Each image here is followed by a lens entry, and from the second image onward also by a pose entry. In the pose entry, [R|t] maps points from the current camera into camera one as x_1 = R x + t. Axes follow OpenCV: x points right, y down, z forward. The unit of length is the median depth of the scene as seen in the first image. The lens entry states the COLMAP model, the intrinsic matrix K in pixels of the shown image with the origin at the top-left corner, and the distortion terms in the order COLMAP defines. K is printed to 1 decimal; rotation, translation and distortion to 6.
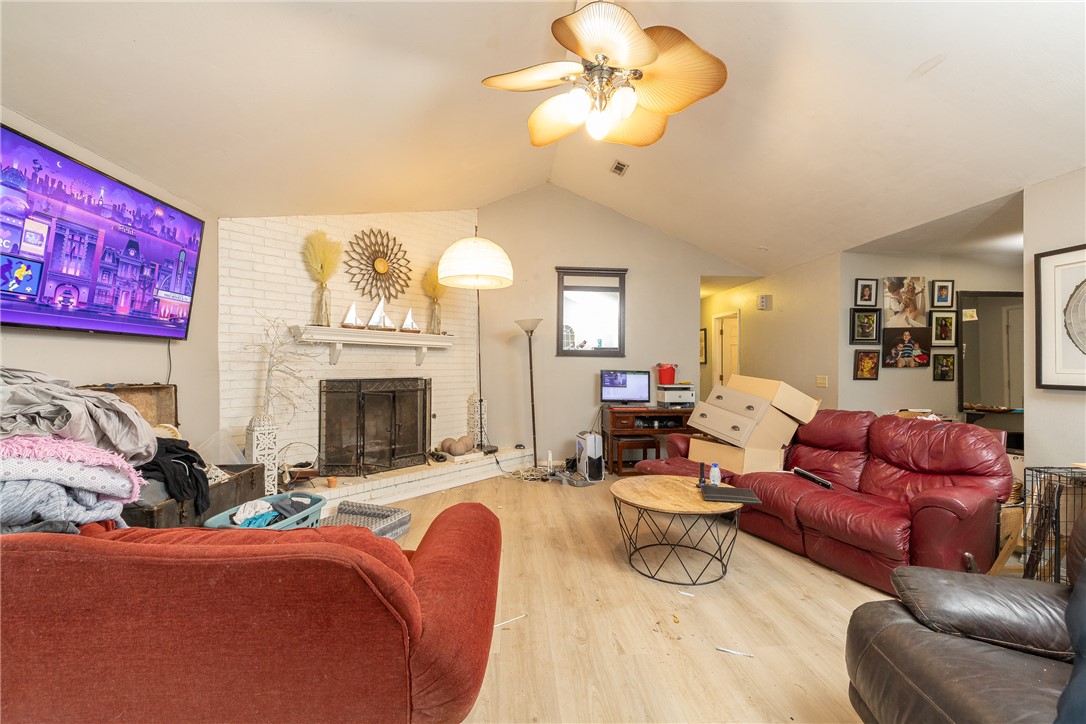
lens RADIAL K [[462.6, 0, 545.1], [0, 462.6, 357.6], [0, 0, 1]] dist [0.001854, 0.000397]
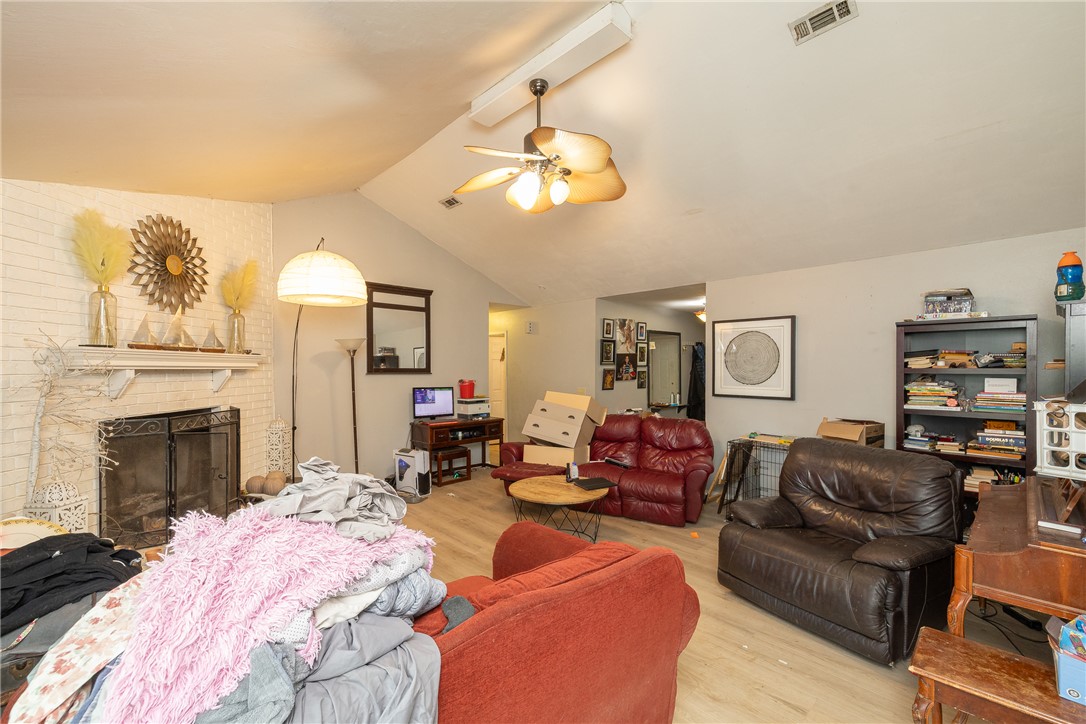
lens RADIAL K [[462.6, 0, 549.0], [0, 462.6, 368.4], [0, 0, 1]] dist [0.001854, 0.000397]
pose [[0.774092, -0.008331, 0.633019, -0.346500], [-0.006597, 0.999753, 0.021225, -0.046390], [-0.633039, -0.020606, 0.773846, 0.011080]]
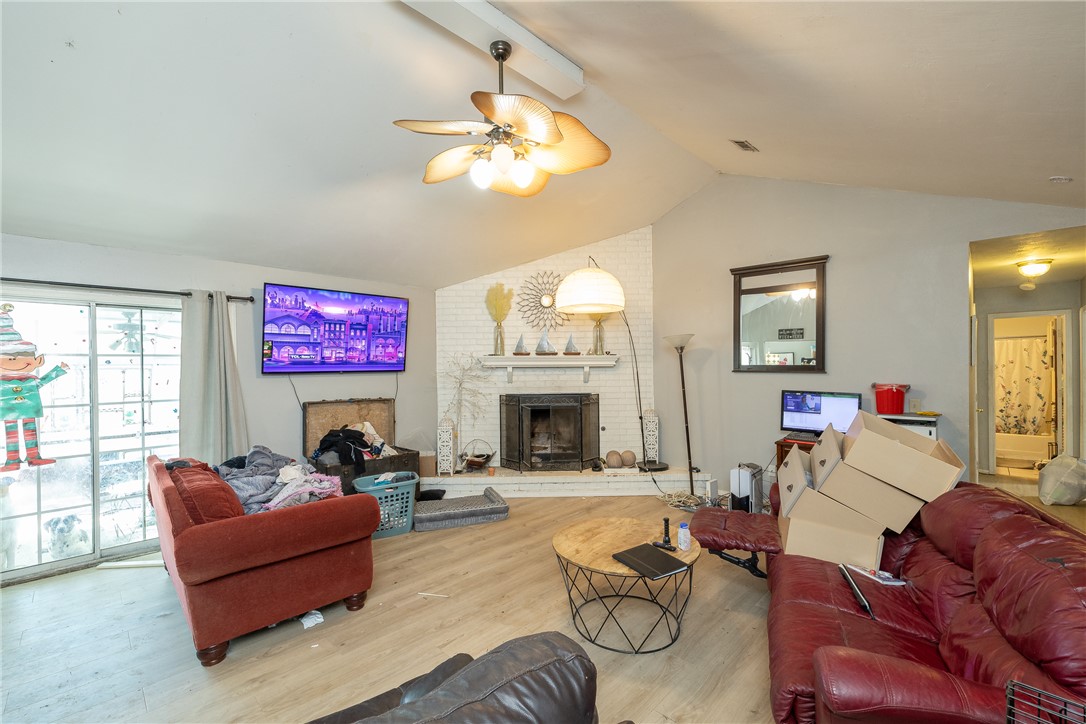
lens RADIAL K [[462.6, 0, 542.3], [0, 462.6, 368.0], [0, 0, 1]] dist [0.001854, 0.000397]
pose [[0.653107, -0.006155, -0.757241, 0.531021], [0.026536, 0.999539, 0.014762, -0.040158], [0.756801, -0.029735, 0.652969, 0.188410]]
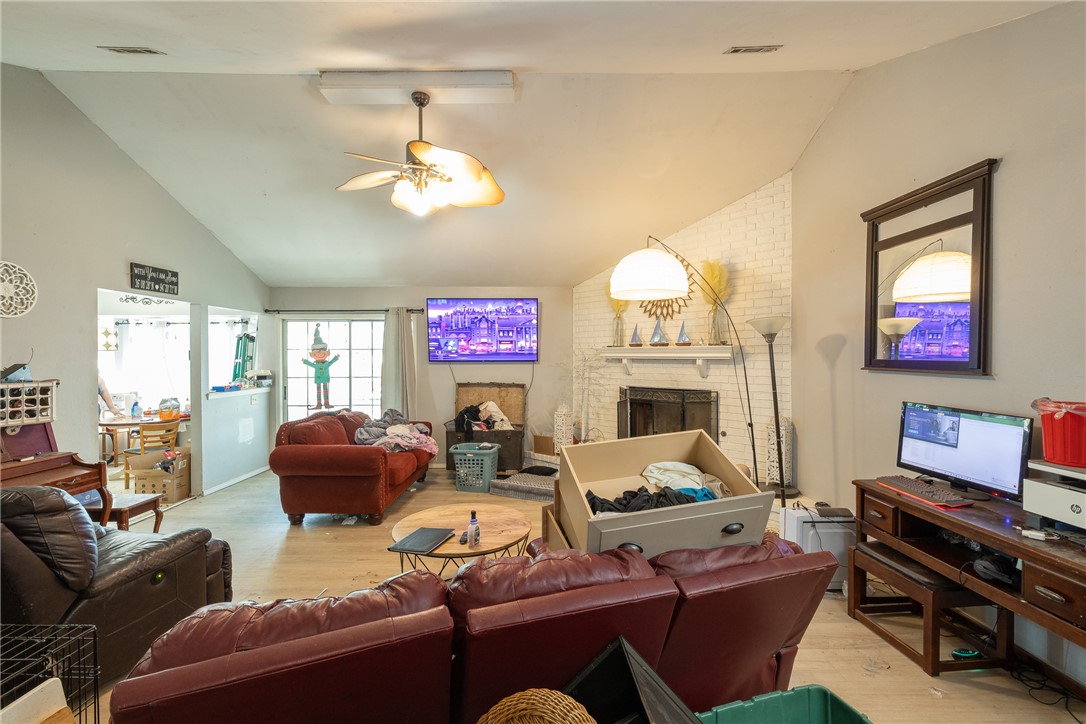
lens RADIAL K [[462.6, 0, 537.0], [0, 462.6, 361.0], [0, 0, 1]] dist [0.001854, 0.000397]
pose [[-0.094950, 0.003684, -0.995475, 0.748025], [0.019860, 0.999801, 0.001805, -0.028218], [0.995284, -0.019599, -0.095004, 0.768796]]
